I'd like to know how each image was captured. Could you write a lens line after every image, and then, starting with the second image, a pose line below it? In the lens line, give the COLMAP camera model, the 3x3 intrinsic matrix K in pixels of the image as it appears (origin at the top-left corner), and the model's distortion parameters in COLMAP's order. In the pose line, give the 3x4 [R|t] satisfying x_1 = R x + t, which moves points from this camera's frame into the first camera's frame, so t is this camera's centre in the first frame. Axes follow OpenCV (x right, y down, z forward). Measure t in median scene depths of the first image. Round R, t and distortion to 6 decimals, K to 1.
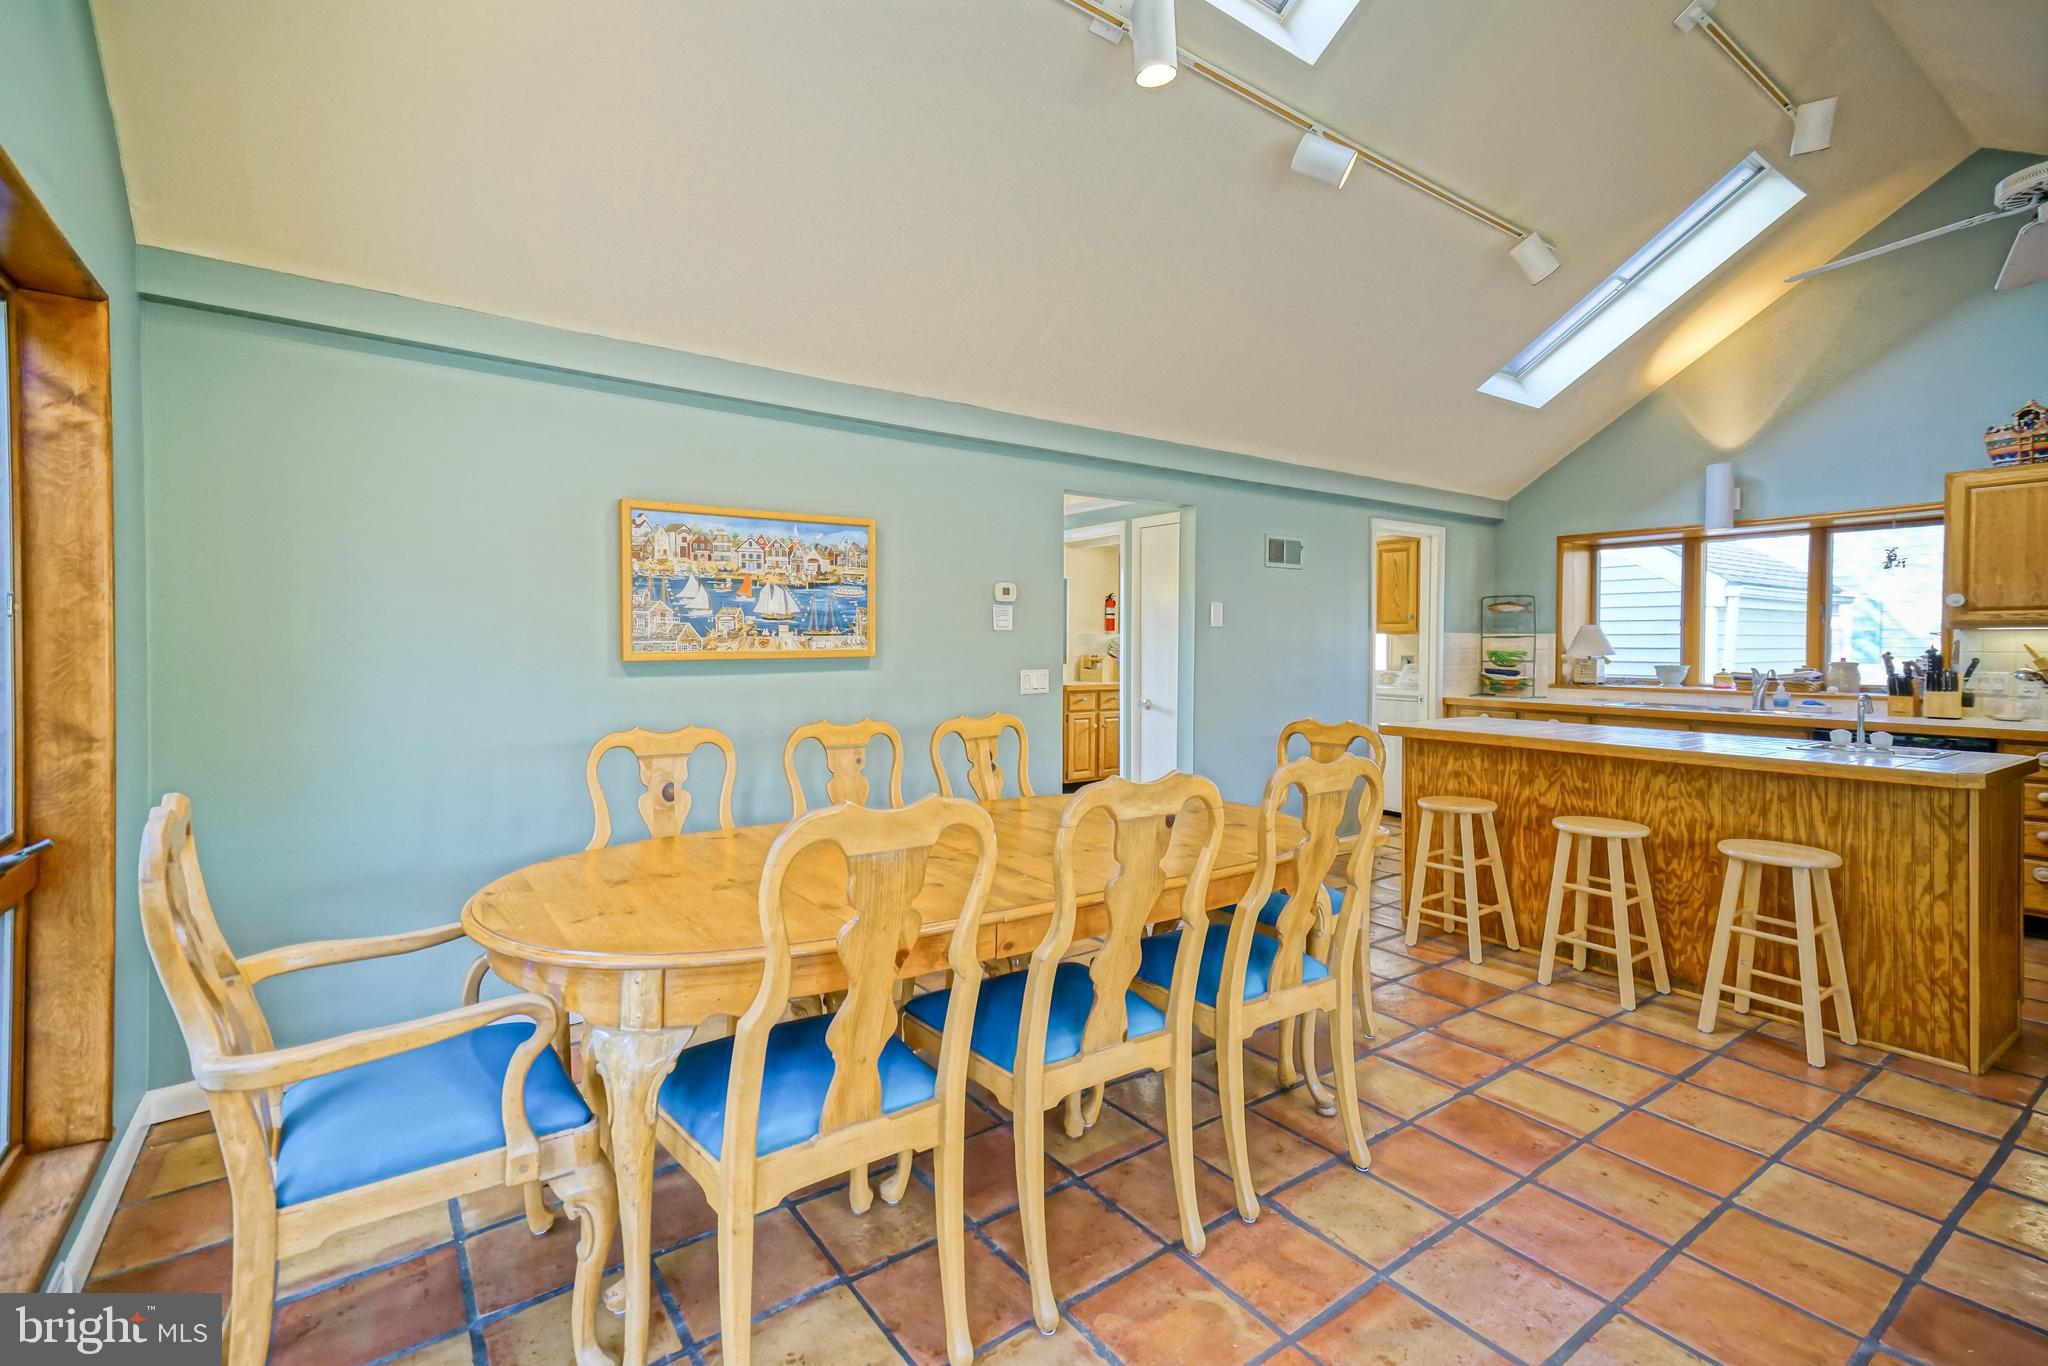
lens RADIAL K [[911.2, 0, 975.9], [0, 911.2, 650.0], [0, 0, 1]] dist [0.027713, -0.001410]
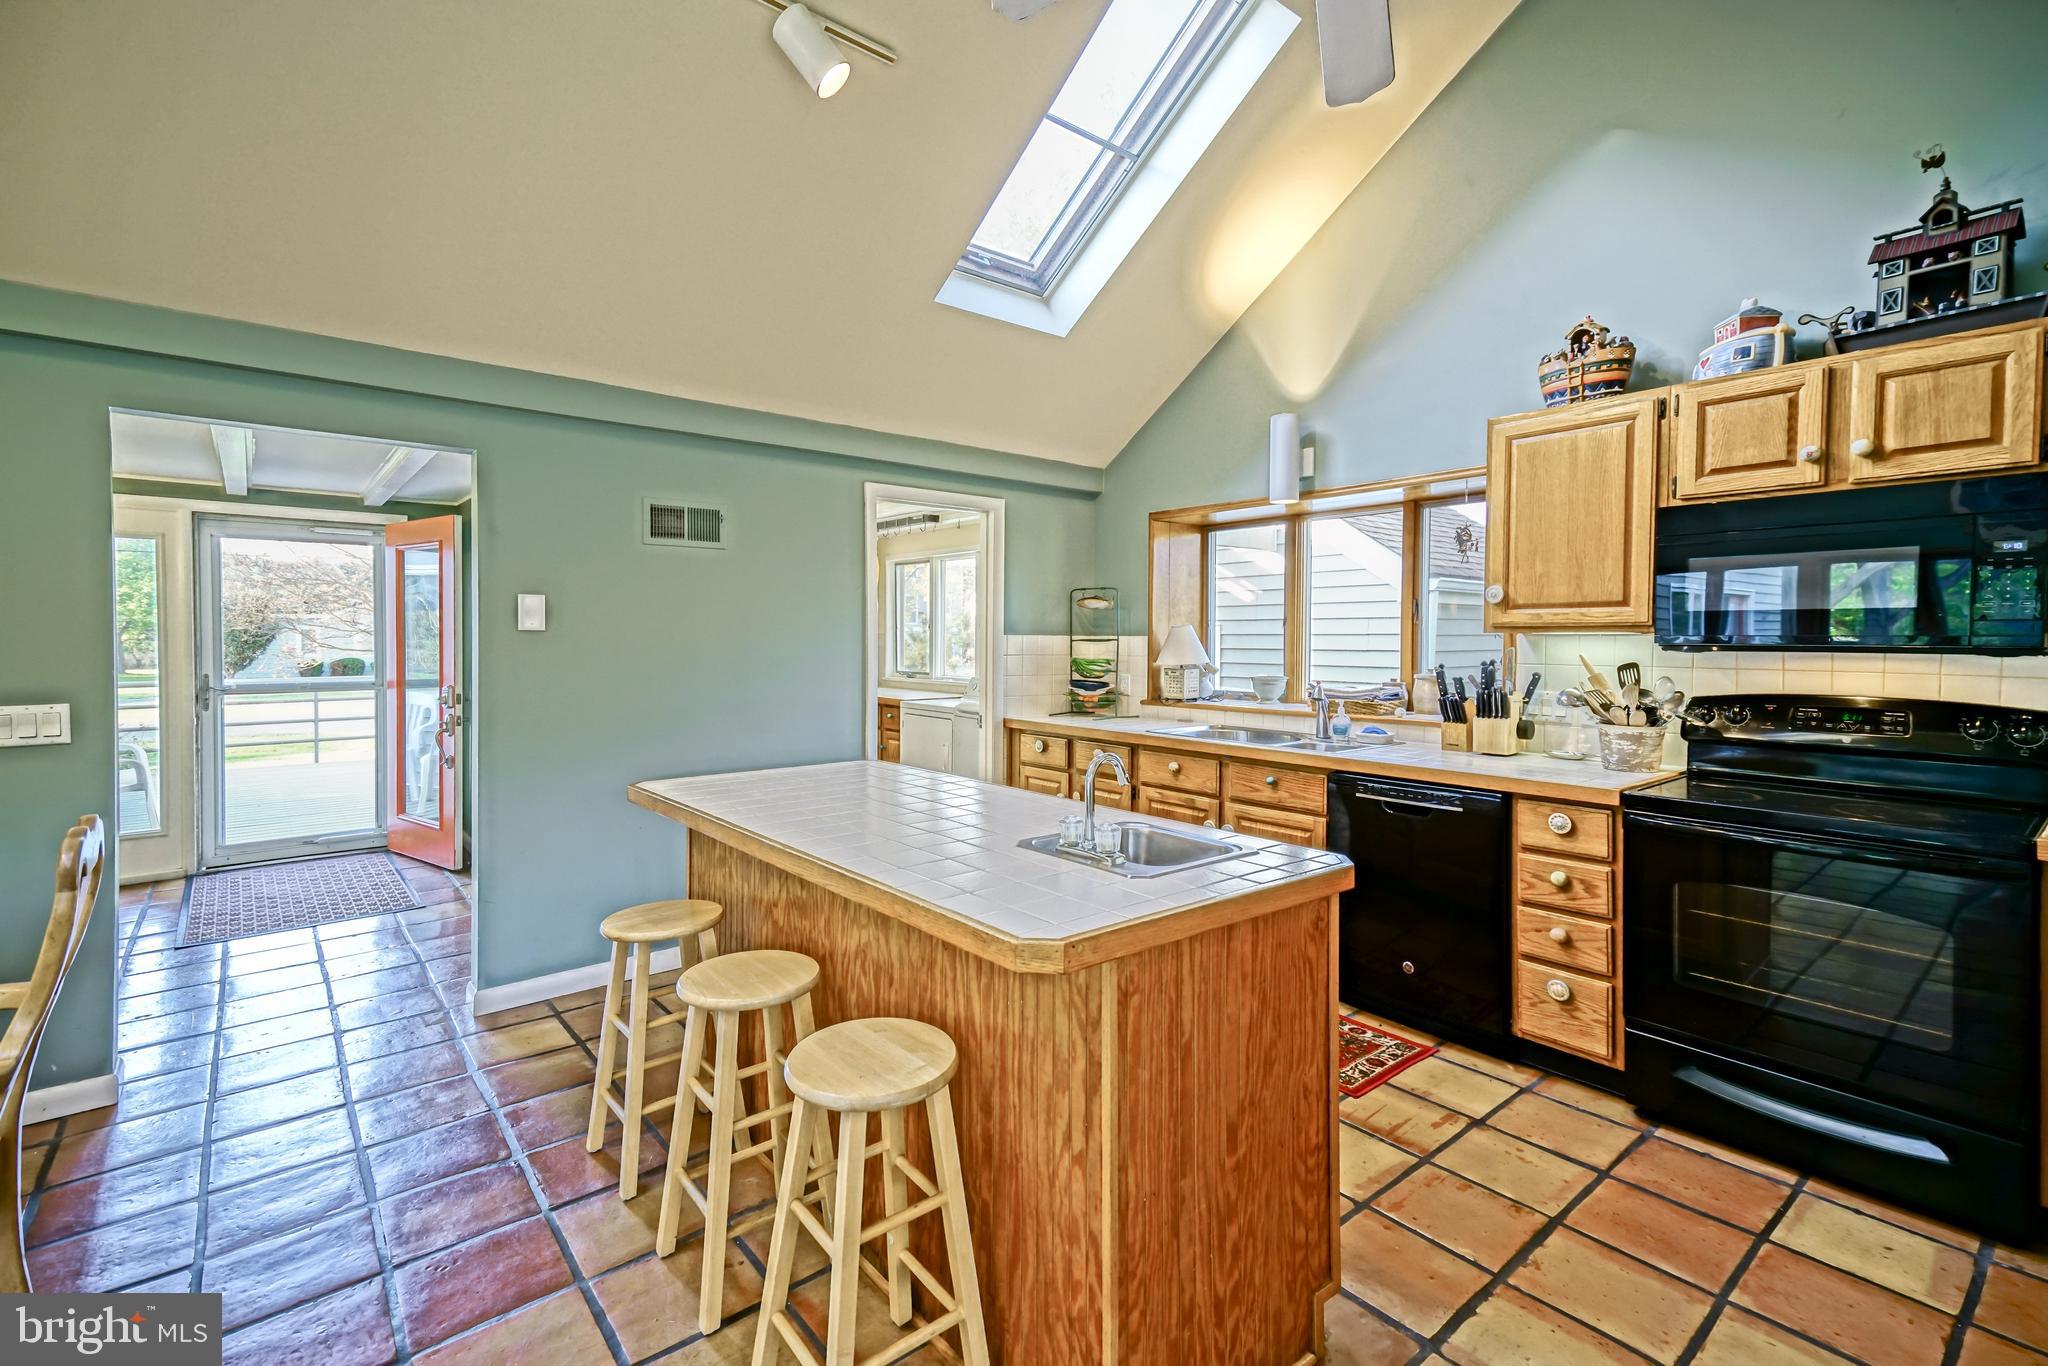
lens RADIAL K [[911.2, 0, 989.8], [0, 911.2, 648.3], [0, 0, 1]] dist [0.027713, -0.001410]
pose [[0.997806, -0.002765, 0.066155, 0.590557], [0.002515, 0.999989, 0.003871, -0.014438], [-0.066165, -0.003696, 0.997802, 0.308554]]
